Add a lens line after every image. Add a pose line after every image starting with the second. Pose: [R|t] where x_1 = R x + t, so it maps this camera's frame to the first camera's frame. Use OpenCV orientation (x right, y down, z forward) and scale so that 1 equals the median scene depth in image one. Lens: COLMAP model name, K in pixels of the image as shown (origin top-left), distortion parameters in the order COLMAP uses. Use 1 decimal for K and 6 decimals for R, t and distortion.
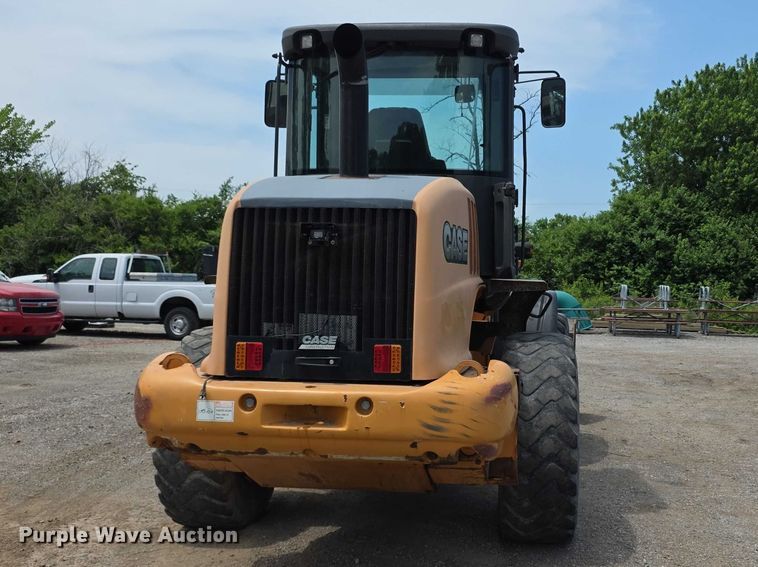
lens RADIAL K [[872.0, 0, 379.0], [0, 872.0, 273.4], [0, 0, 1]] dist [0.031301, 0.007342]
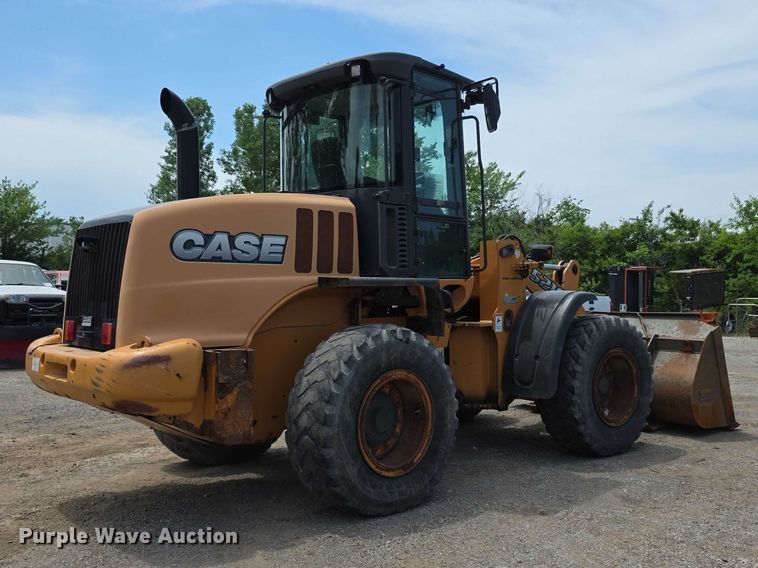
lens RADIAL K [[760.0, 0, 404.7], [0, 760.0, 284.3], [0, 0, 1]] dist [0.048127, -0.002583]
pose [[0.740349, -0.025227, -0.671750, 0.239861], [0.012370, 0.999638, -0.023906, 0.011351], [0.672109, 0.009389, 0.740392, 0.088021]]
